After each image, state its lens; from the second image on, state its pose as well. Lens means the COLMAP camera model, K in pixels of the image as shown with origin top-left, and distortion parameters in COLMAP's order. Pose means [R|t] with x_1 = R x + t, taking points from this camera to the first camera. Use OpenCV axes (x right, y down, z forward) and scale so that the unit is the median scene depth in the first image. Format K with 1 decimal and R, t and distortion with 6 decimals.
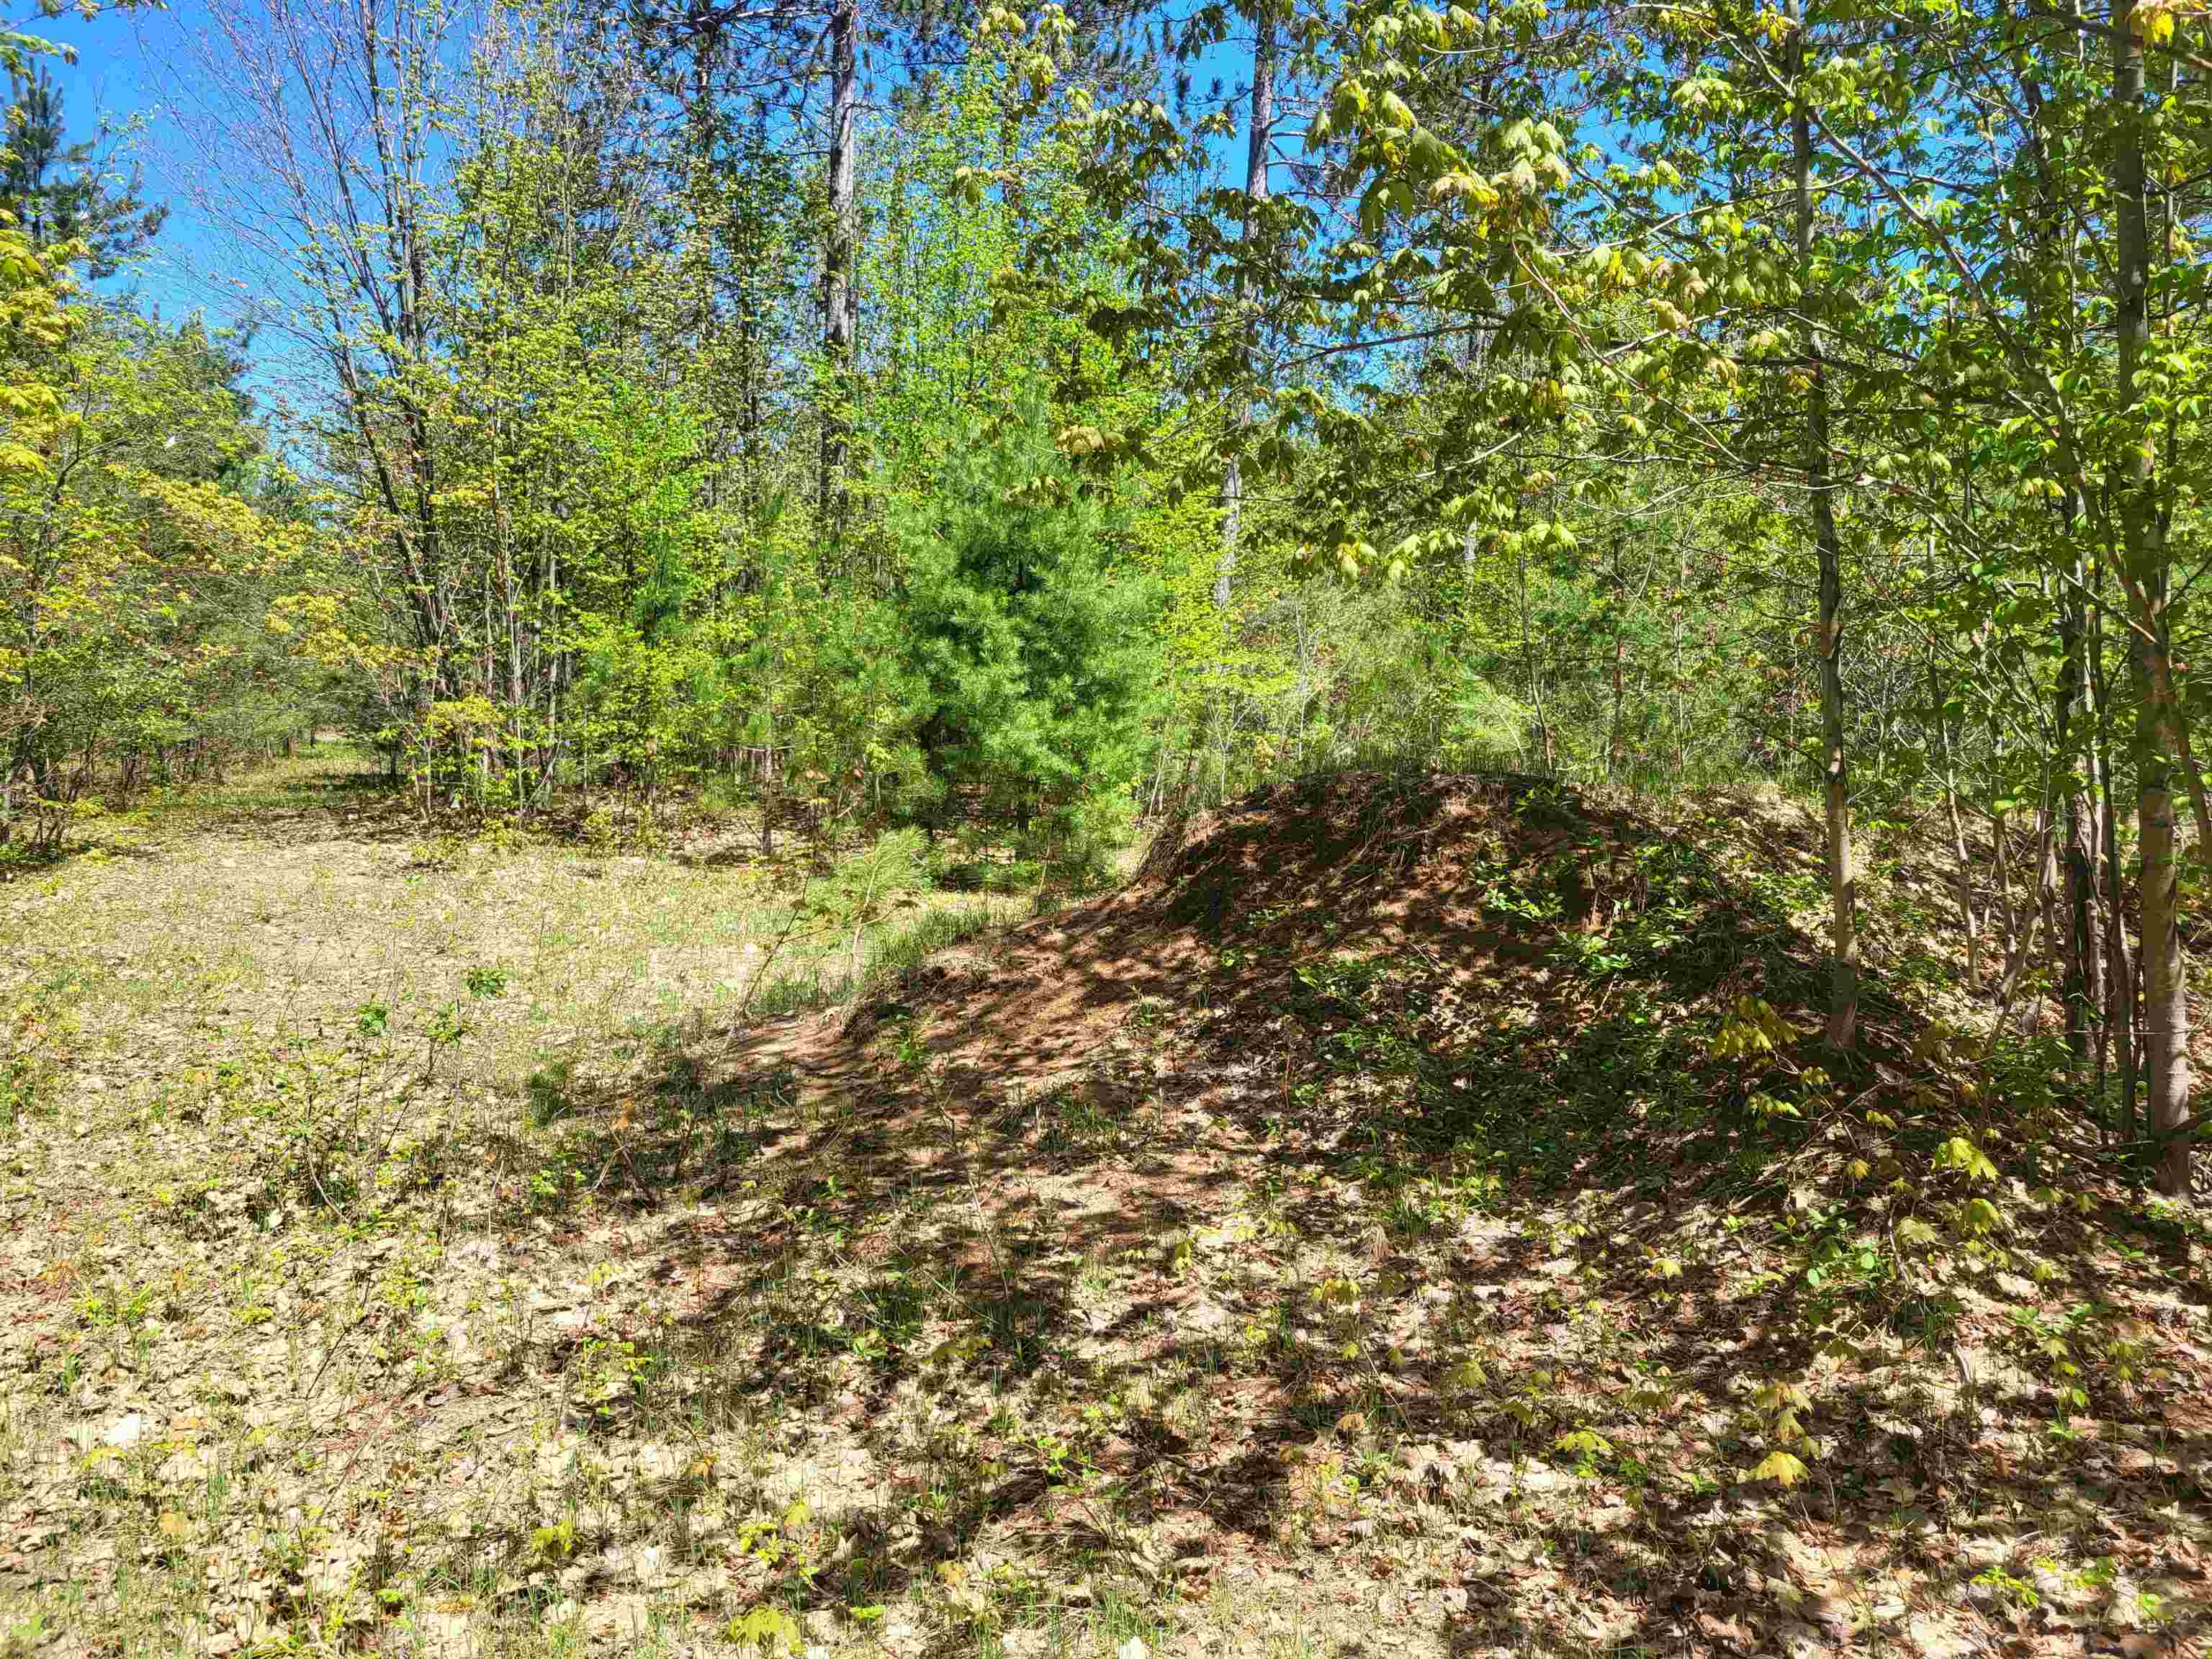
lens RADIAL K [[1668.5, 0, 1120.2], [0, 1668.5, 810.3], [0, 0, 1]] dist [0.083419, 0.000396]
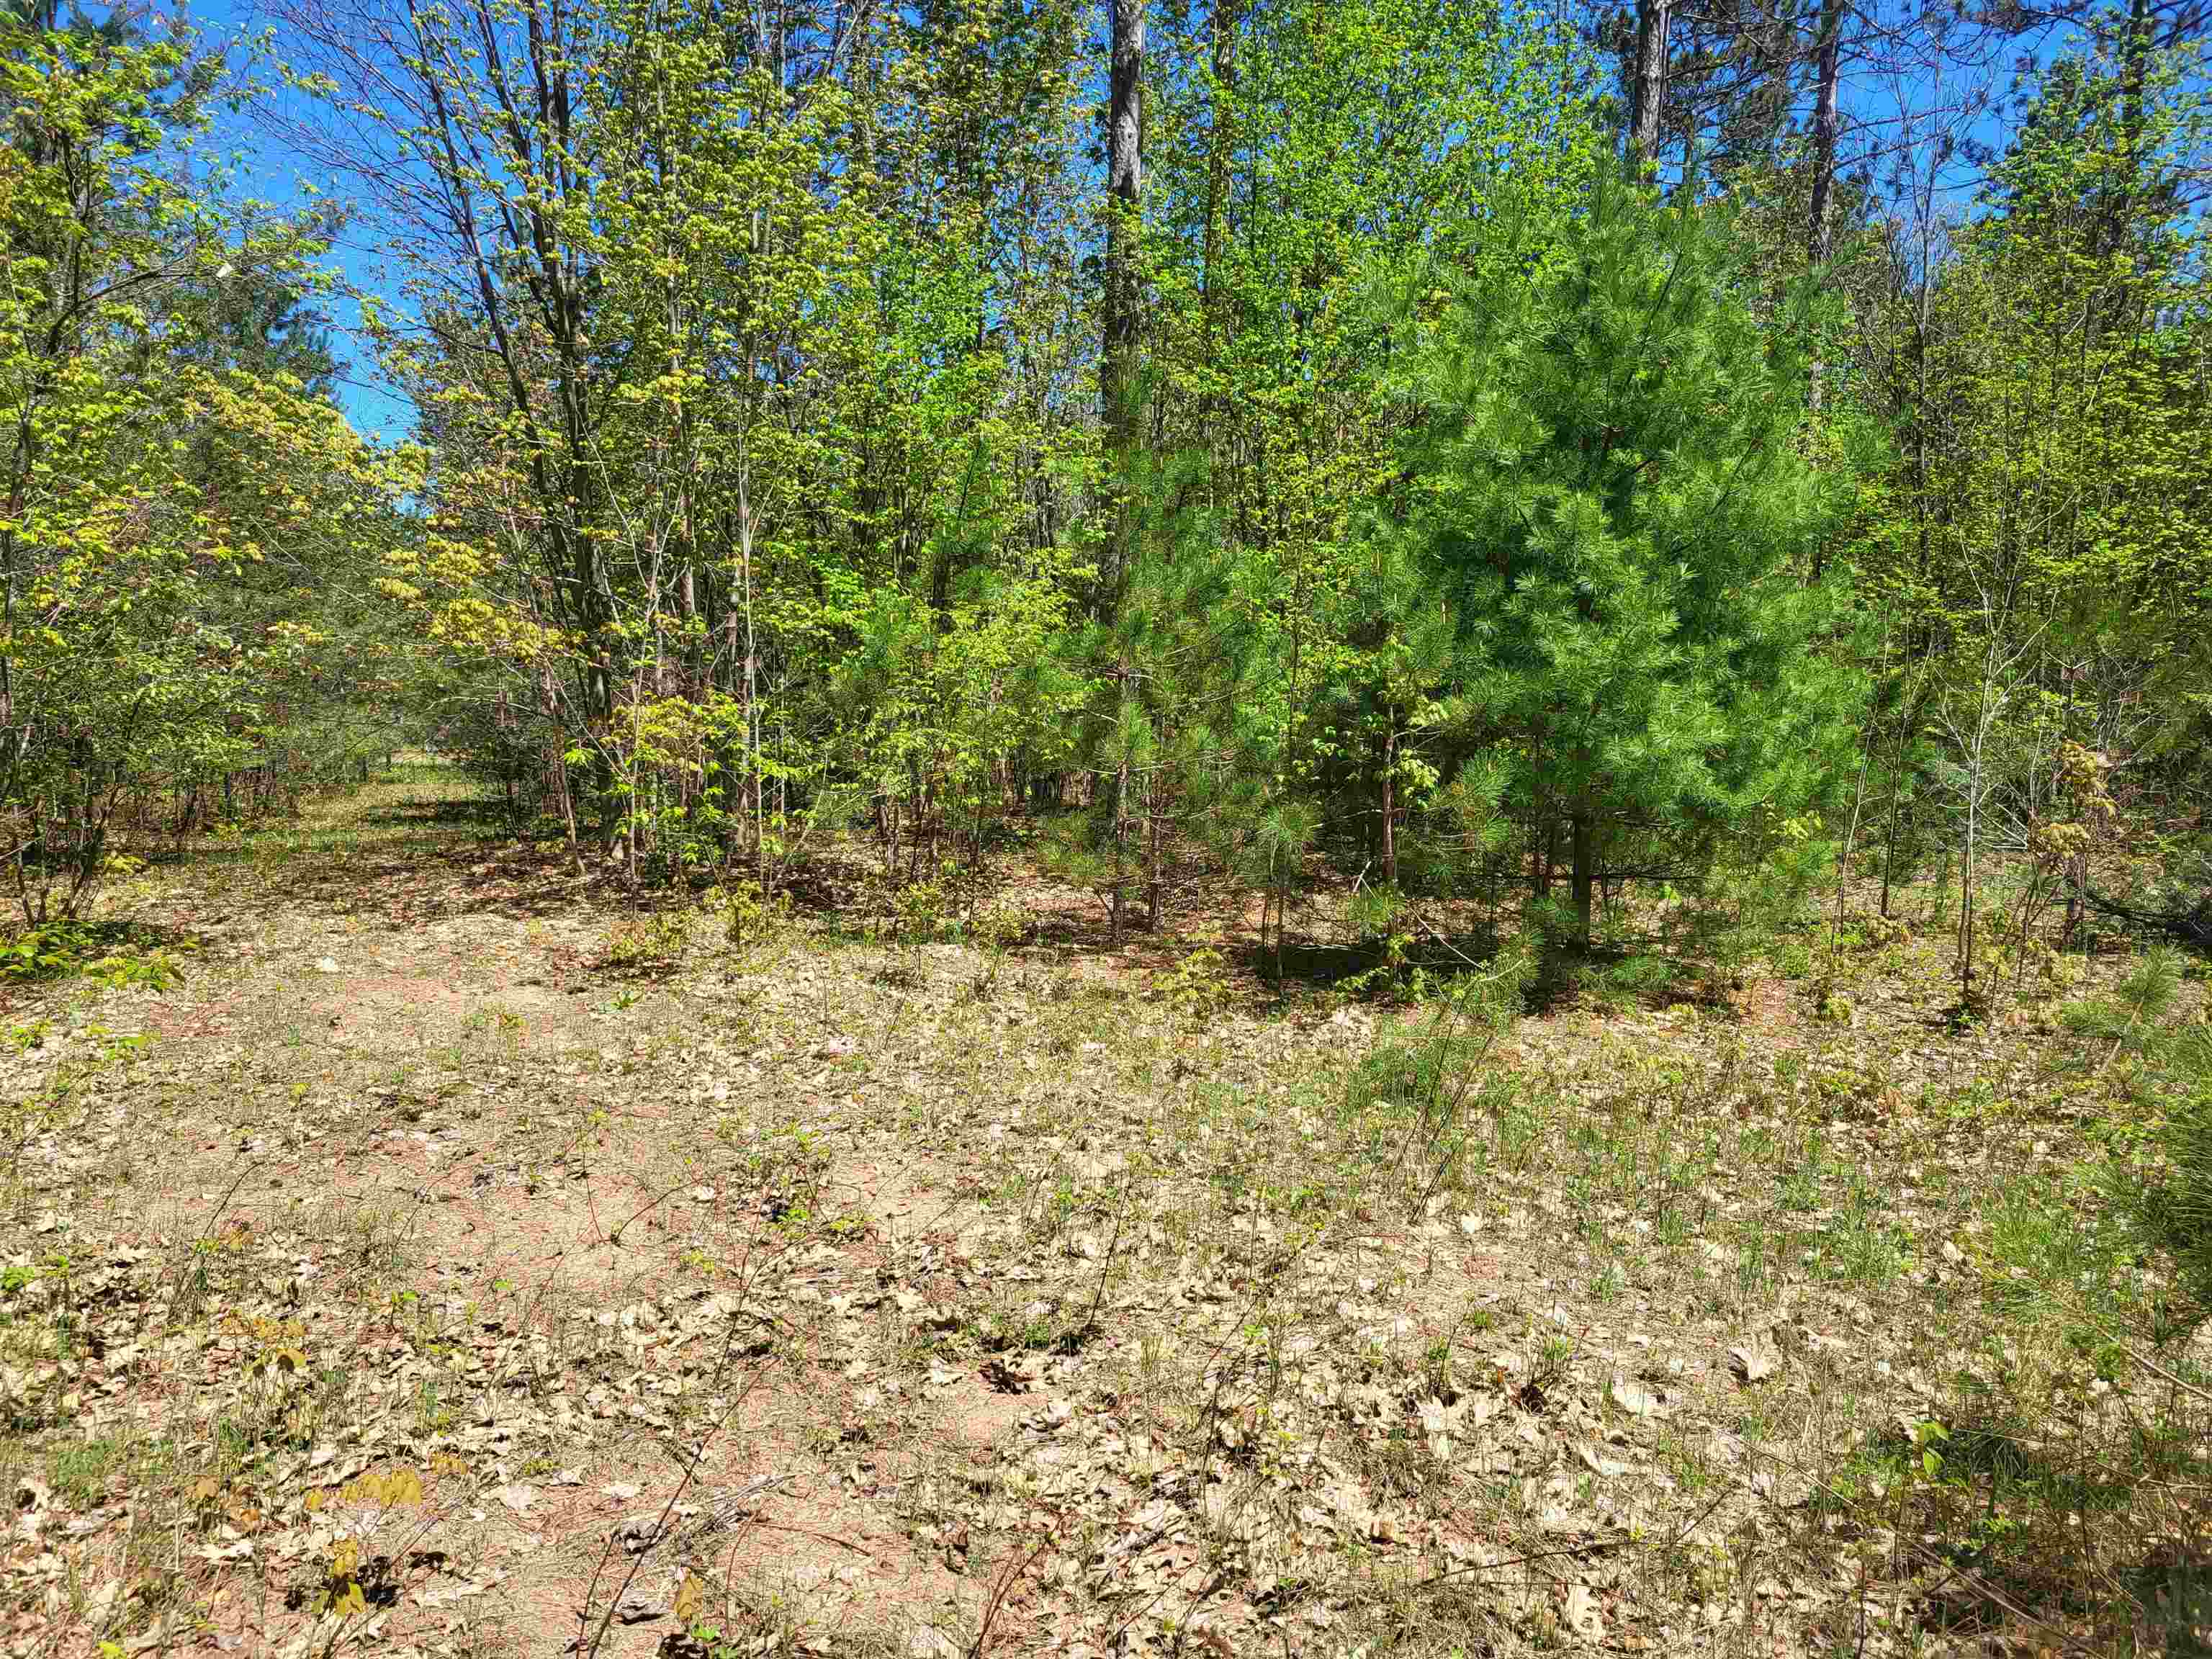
lens RADIAL K [[1668.5, 0, 1094.4], [0, 1668.5, 843.6], [0, 0, 1]] dist [0.083419, 0.000396]
pose [[0.999055, -0.008179, -0.042682, -0.174726], [0.008662, 0.999900, 0.011156, -0.014545], [0.042586, -0.011515, 0.999026, 0.320101]]
